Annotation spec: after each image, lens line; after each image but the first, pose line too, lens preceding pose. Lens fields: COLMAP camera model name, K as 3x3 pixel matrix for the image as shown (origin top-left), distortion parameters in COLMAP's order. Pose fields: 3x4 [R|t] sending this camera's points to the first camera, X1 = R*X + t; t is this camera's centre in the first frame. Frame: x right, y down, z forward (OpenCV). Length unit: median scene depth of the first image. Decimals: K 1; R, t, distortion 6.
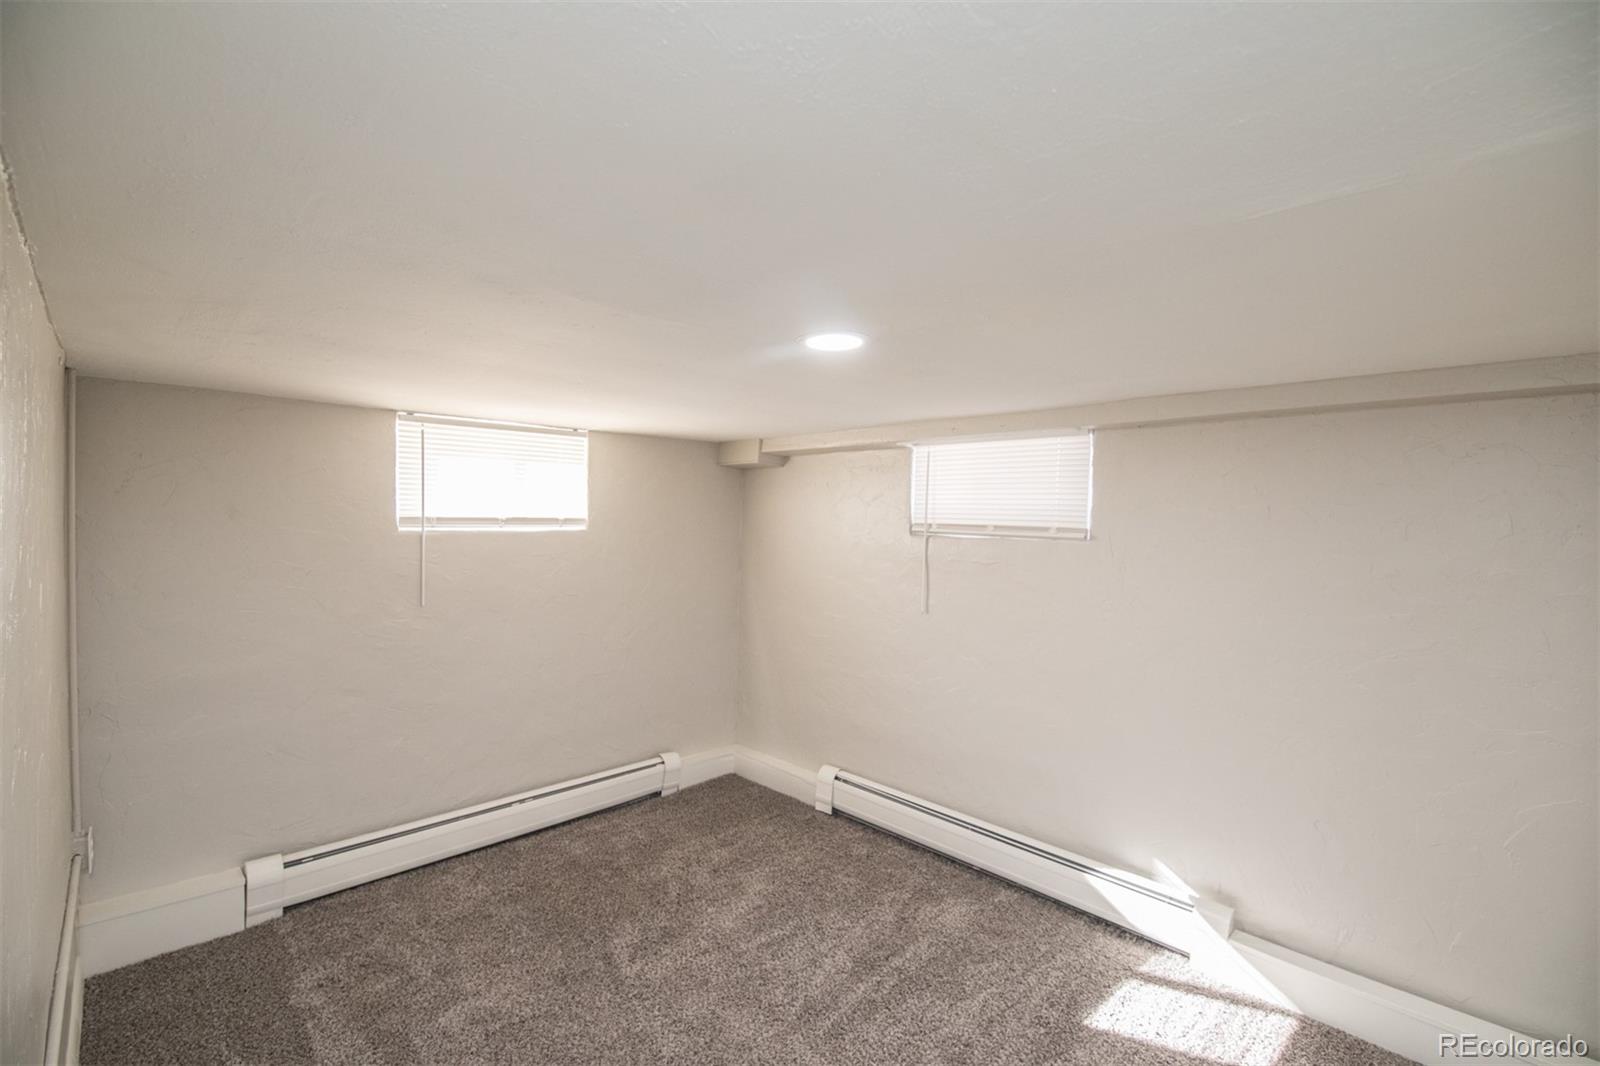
lens RADIAL K [[693.8, 0, 803.0], [0, 693.8, 529.1], [0, 0, 1]] dist [-0.007932, -0.006195]
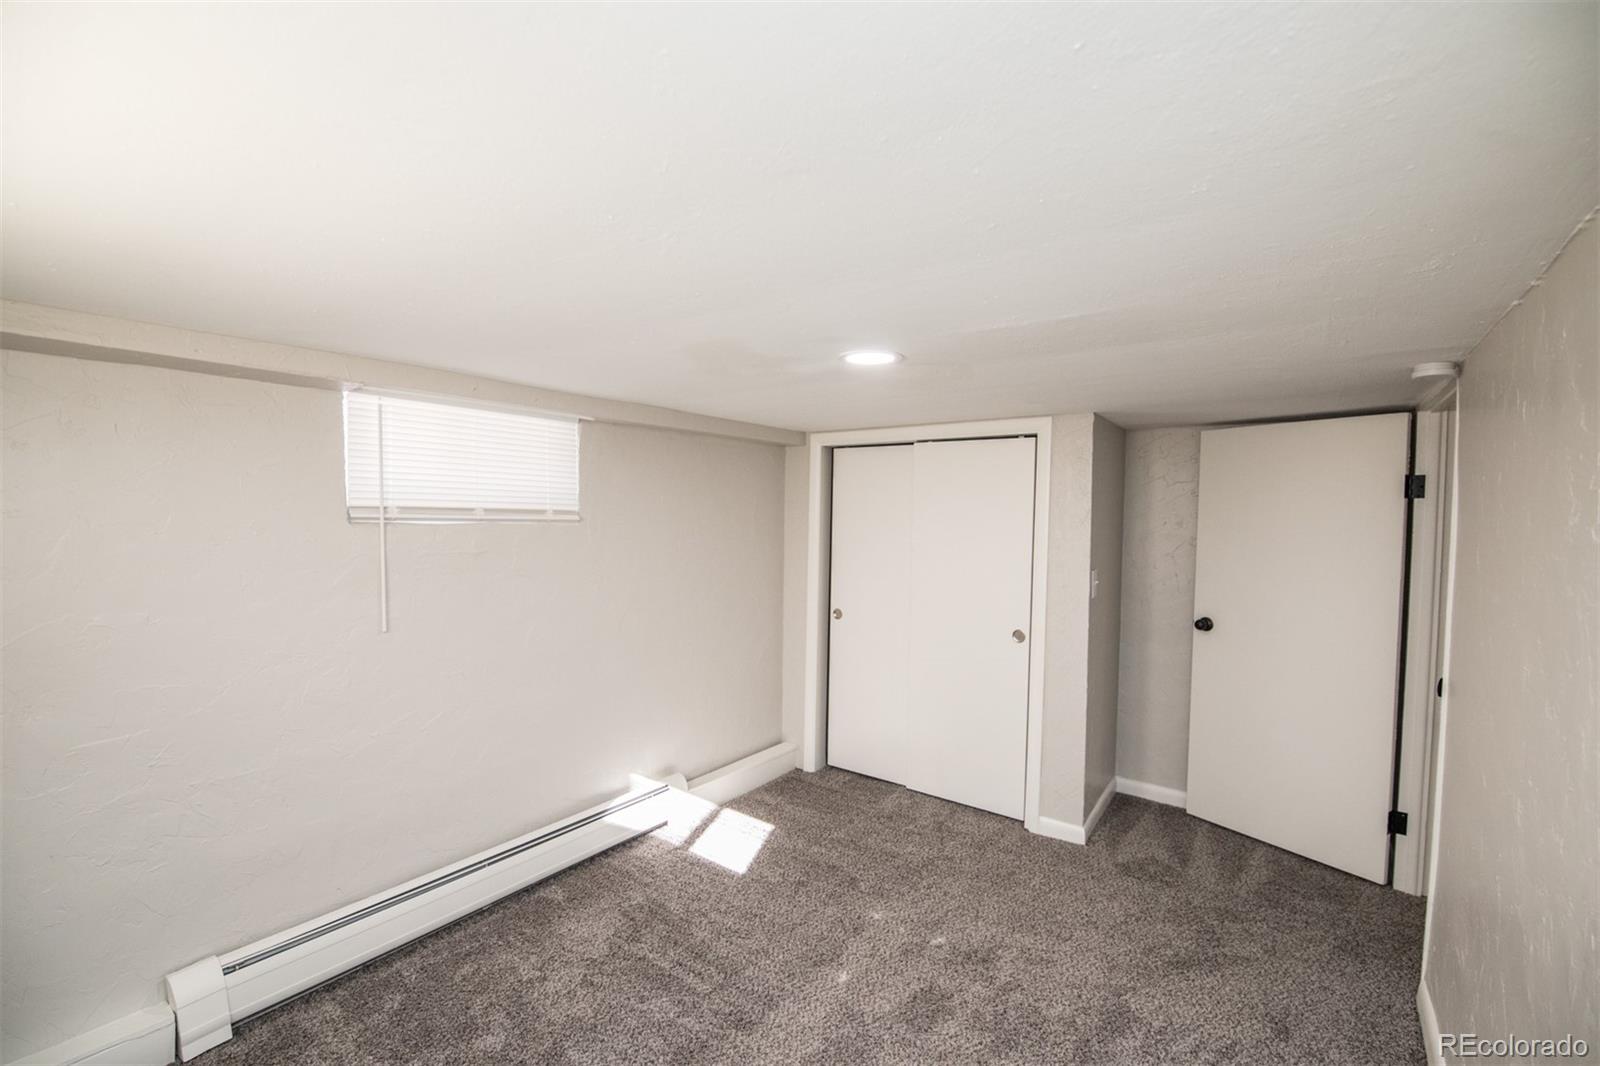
lens RADIAL K [[693.8, 0, 803.3], [0, 693.8, 535.6], [0, 0, 1]] dist [-0.007932, -0.006195]
pose [[-0.160987, -0.049057, 0.985737, -0.684882], [-0.000456, 0.998768, 0.049631, -0.015600], [-0.986956, 0.007541, -0.160811, 0.800504]]
